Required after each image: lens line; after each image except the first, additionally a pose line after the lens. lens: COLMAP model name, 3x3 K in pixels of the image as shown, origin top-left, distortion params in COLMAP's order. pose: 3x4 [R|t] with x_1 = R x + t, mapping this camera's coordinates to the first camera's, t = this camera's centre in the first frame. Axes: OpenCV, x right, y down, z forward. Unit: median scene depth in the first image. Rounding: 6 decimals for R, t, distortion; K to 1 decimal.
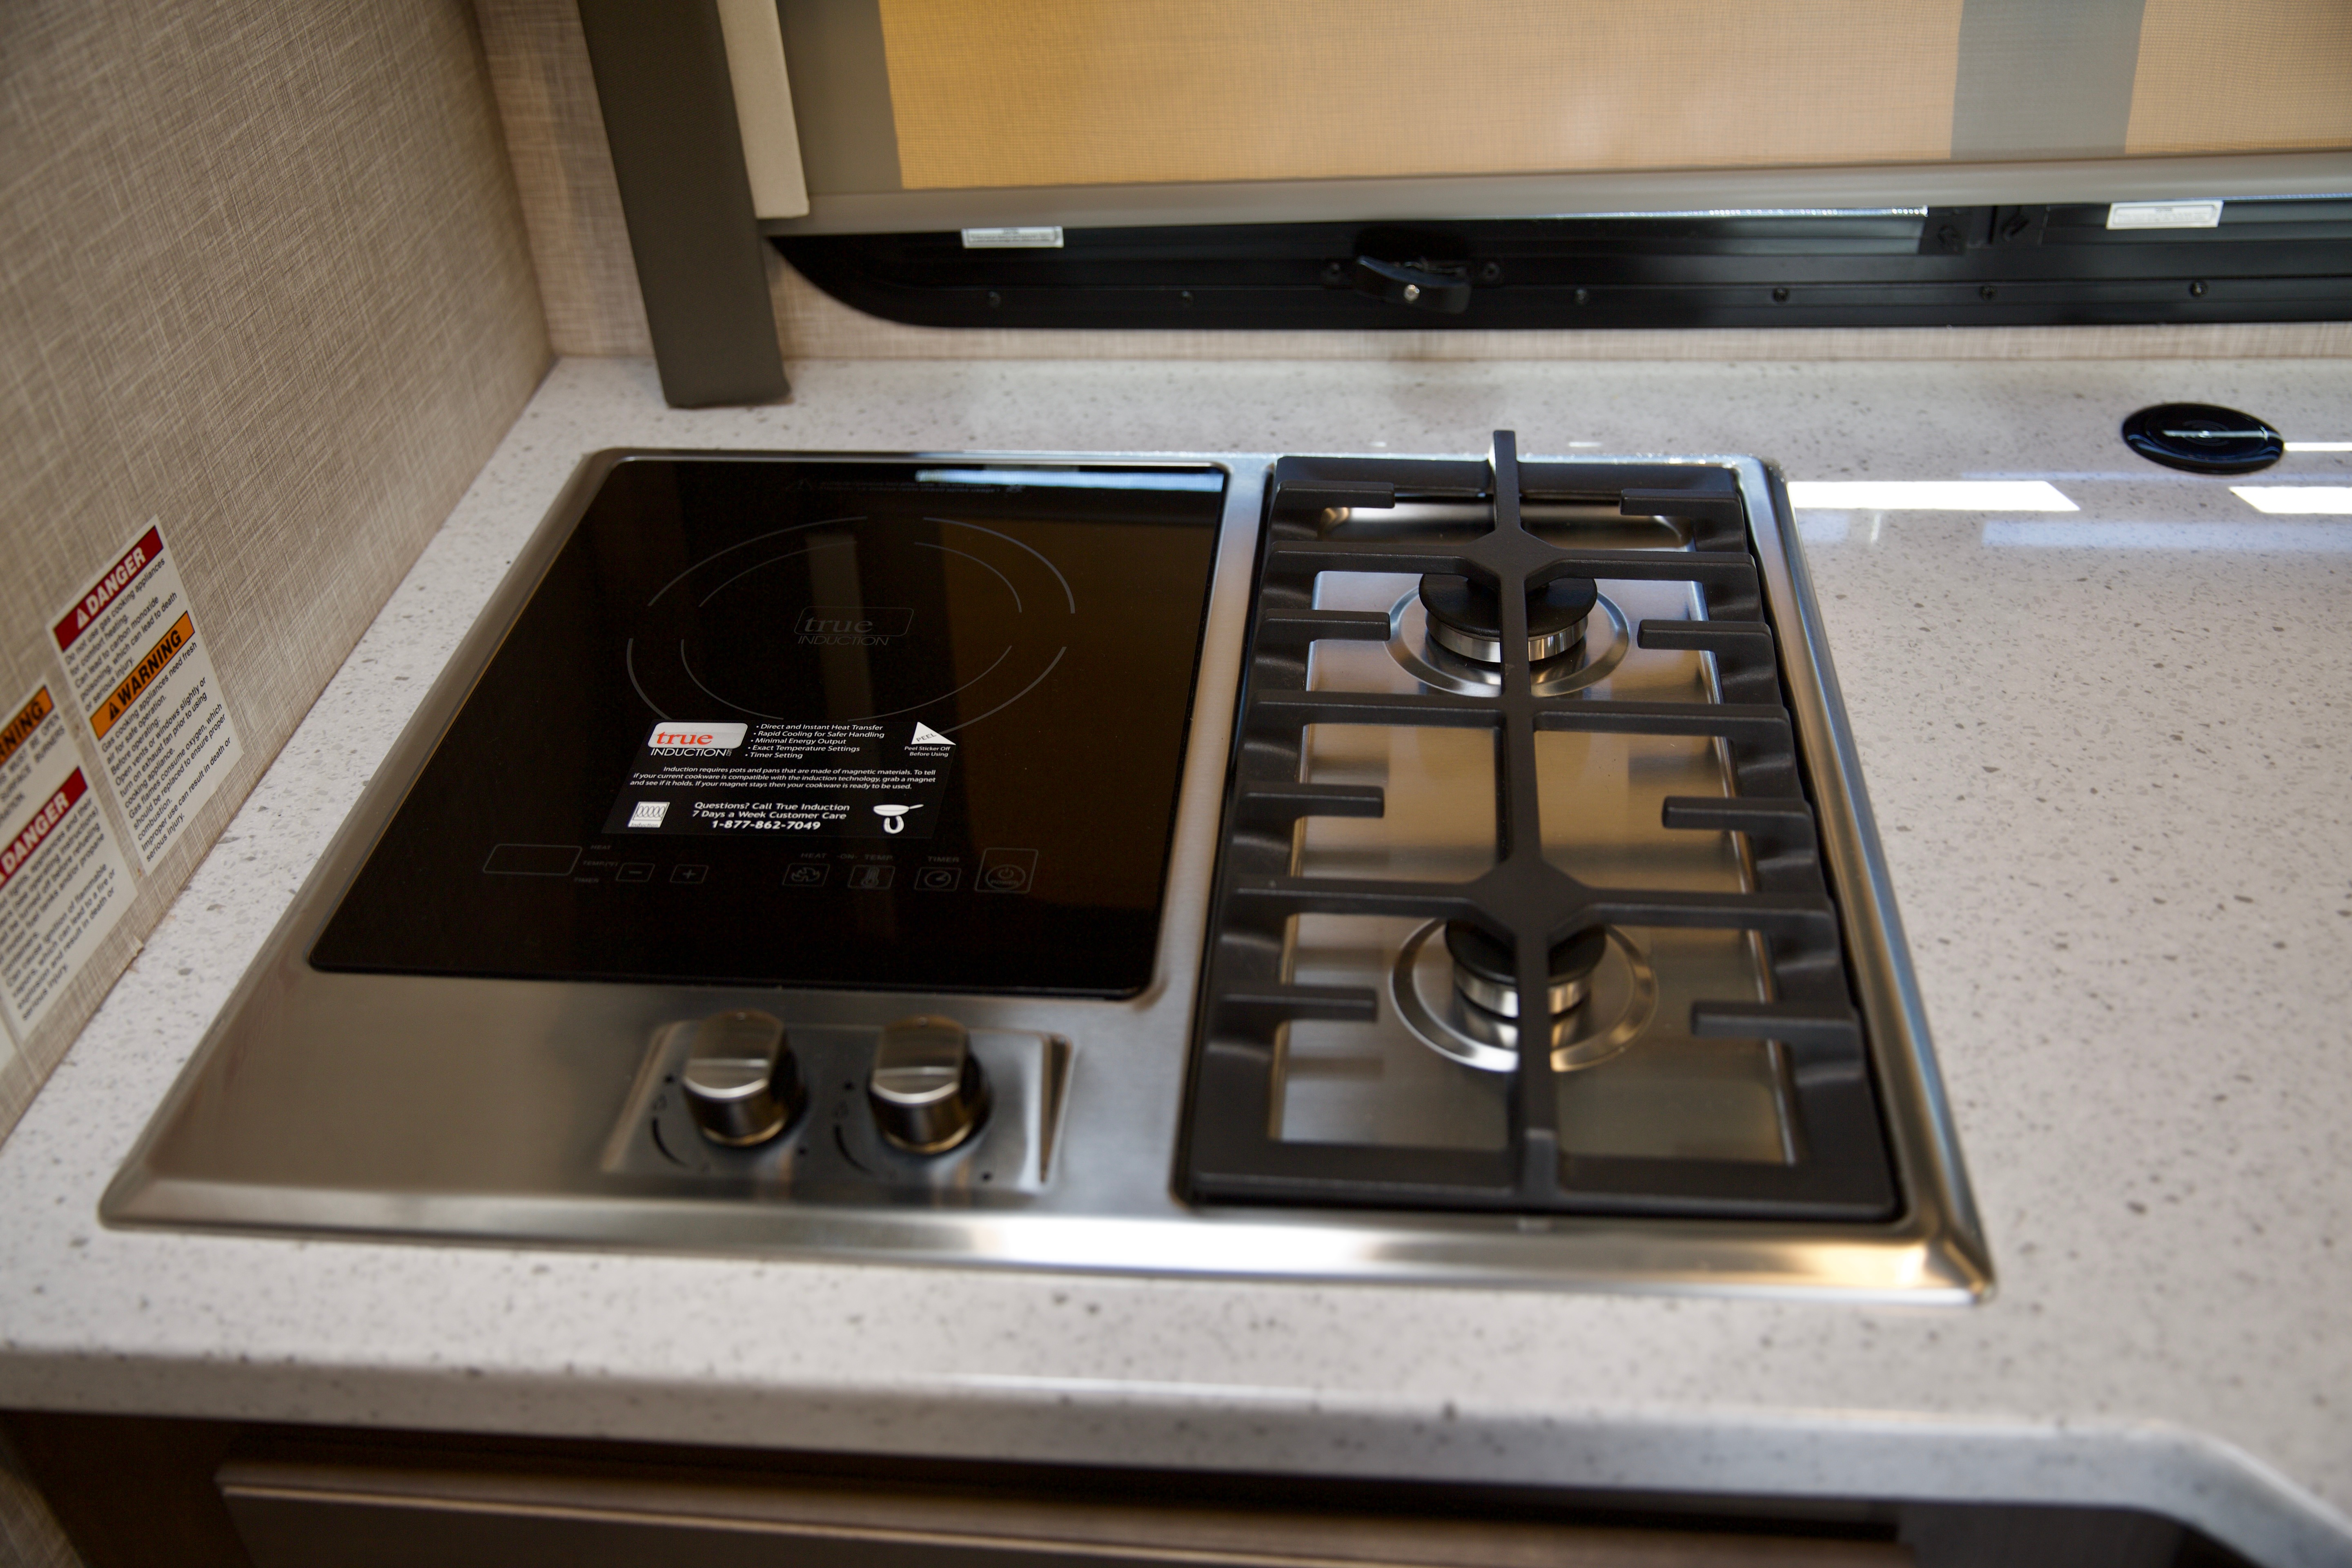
lens RADIAL K [[2185.6, 0, 1178.4], [0, 2185.6, 781.5], [0, 0, 1]] dist [-0.005236, 0.000000]
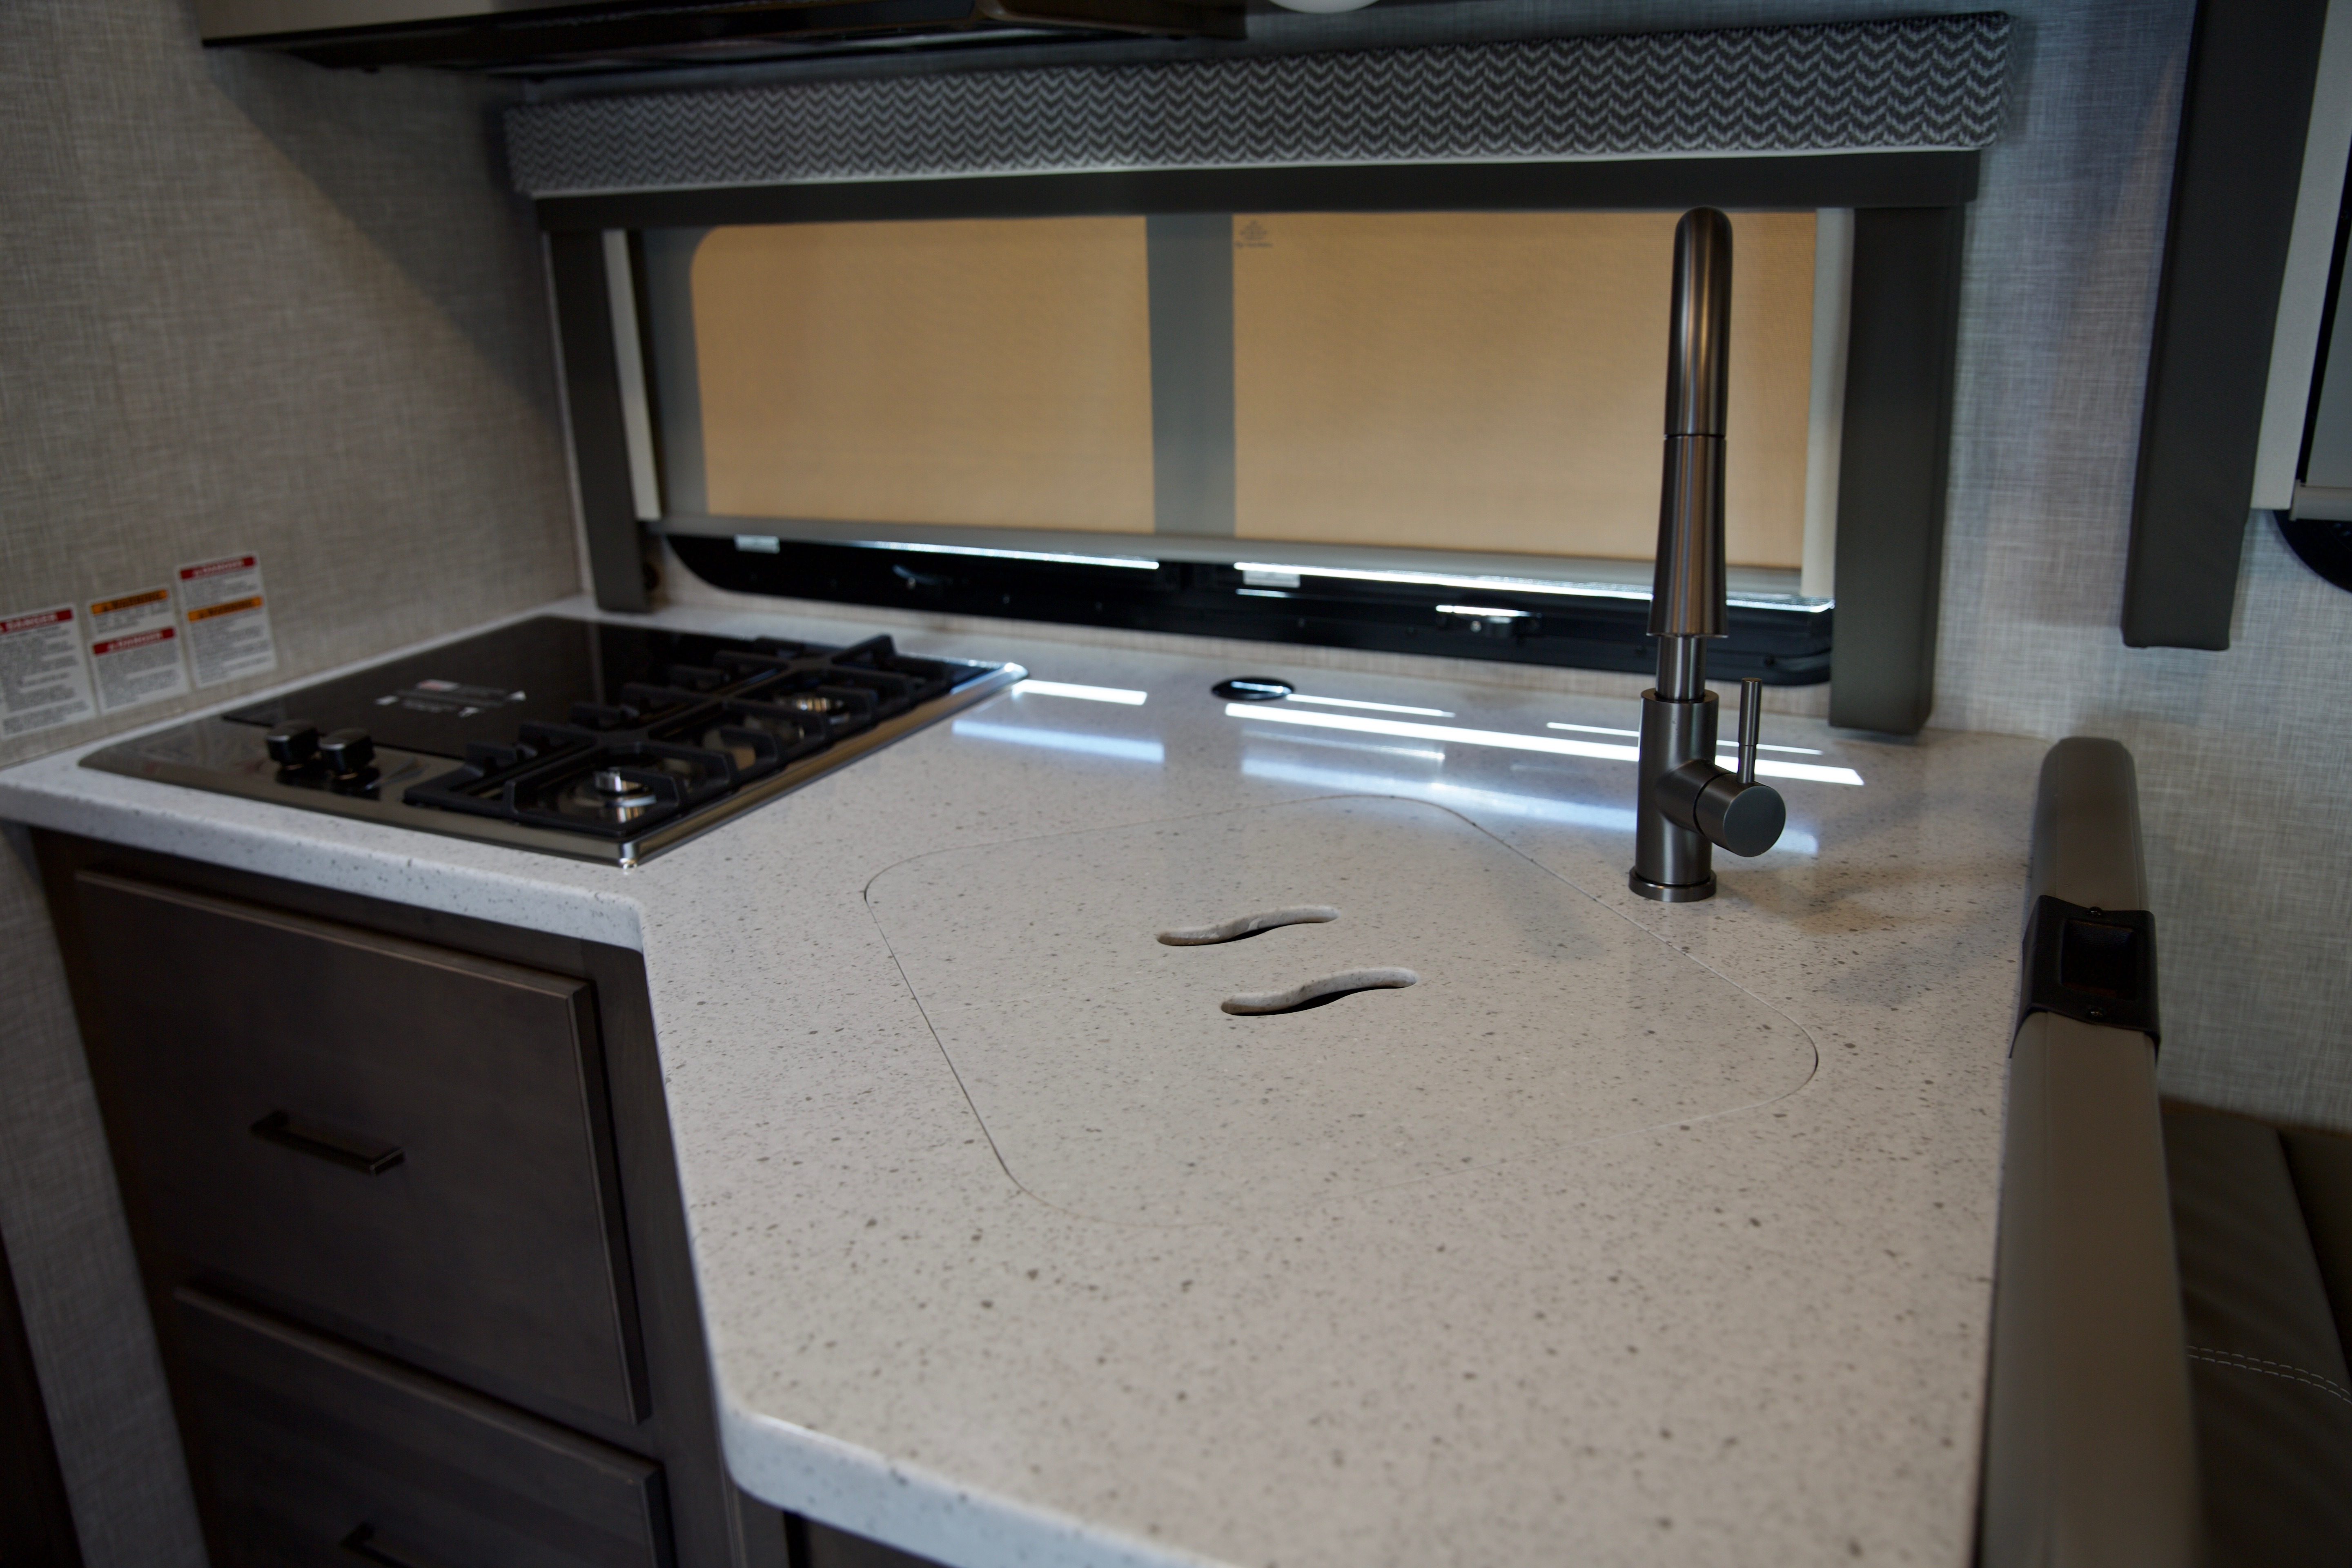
lens RADIAL K [[1770.0, 0, 1166.8], [0, 1770.0, 776.9], [0, 0, 1]] dist [-0.044486, 0.003322]
pose [[0.934072, 0.130721, -0.332298, 1.065497], [-0.221768, 0.941728, -0.252916, 0.350892], [0.279873, 0.309935, 0.908632, -0.369399]]
